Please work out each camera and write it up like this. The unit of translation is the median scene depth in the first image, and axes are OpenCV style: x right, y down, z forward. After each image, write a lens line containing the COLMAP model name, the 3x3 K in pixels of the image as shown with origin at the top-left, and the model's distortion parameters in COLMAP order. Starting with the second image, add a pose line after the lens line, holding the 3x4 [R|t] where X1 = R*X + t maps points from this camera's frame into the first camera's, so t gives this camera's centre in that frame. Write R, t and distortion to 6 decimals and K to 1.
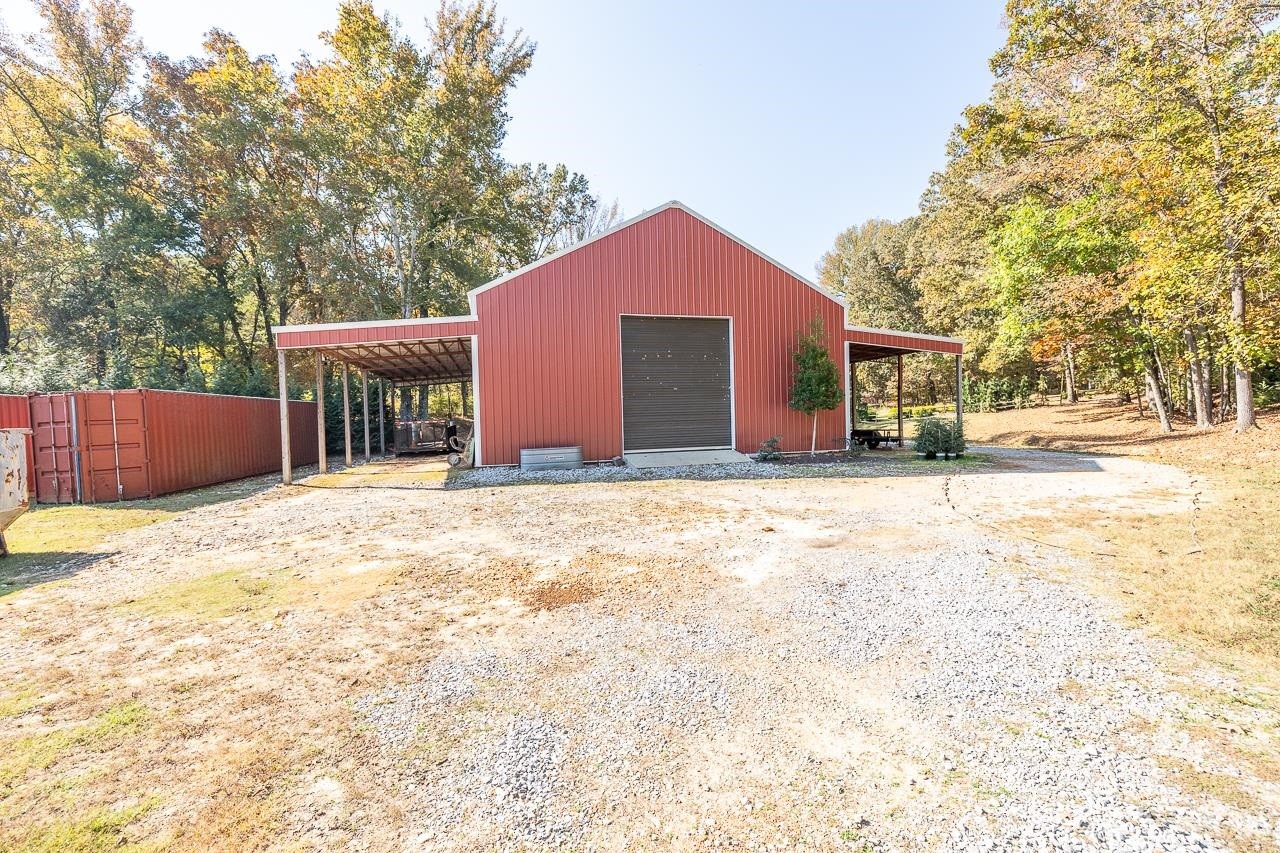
lens RADIAL K [[545.1, 0, 640.0], [0, 545.1, 426.5], [0, 0, 1]] dist [0.000376, -0.000208]
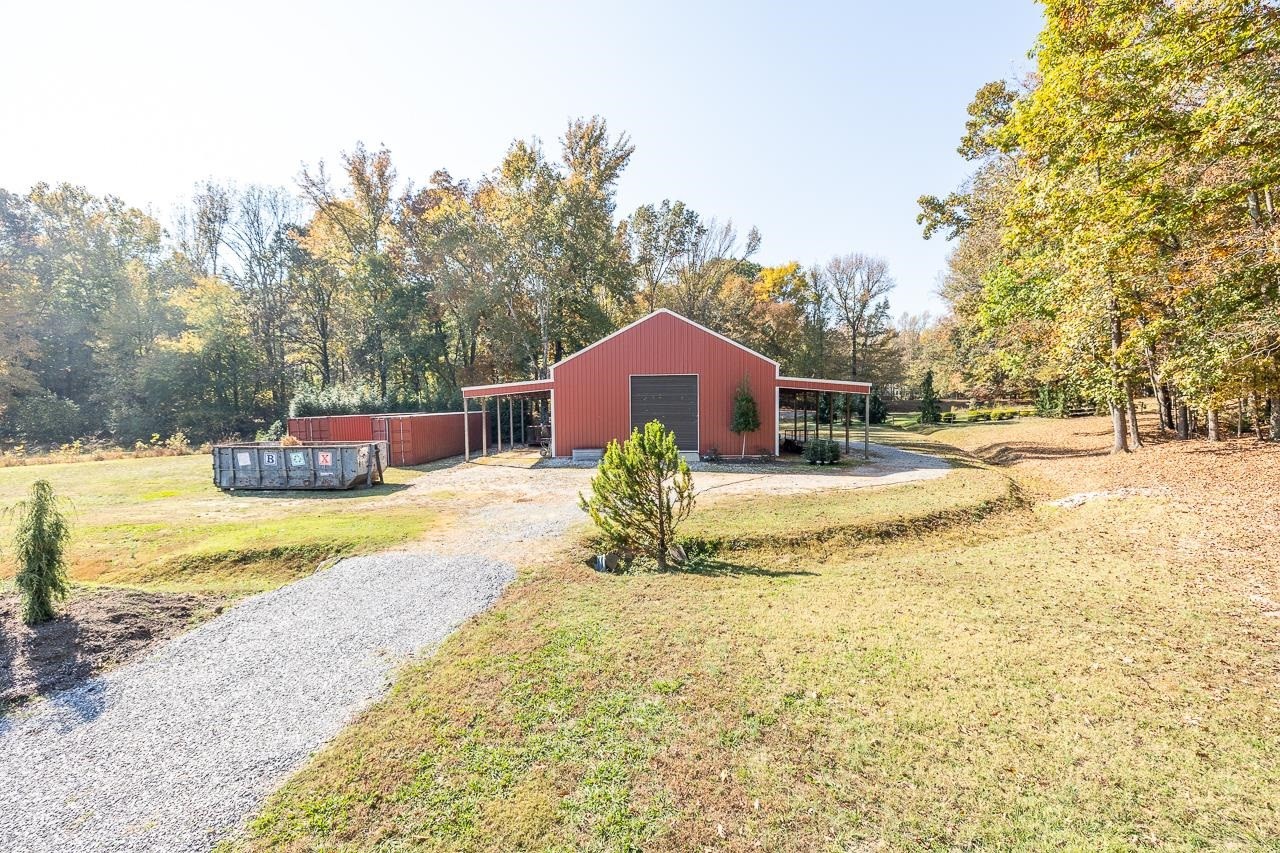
lens RADIAL K [[545.1, 0, 640.0], [0, 545.1, 426.5], [0, 0, 1]] dist [0.000376, -0.000208]
pose [[0.956836, 0.028708, -0.289207, 0.493110], [-0.018626, 0.999121, 0.037554, -0.101140], [0.290031, -0.030546, 0.956530, -0.676999]]
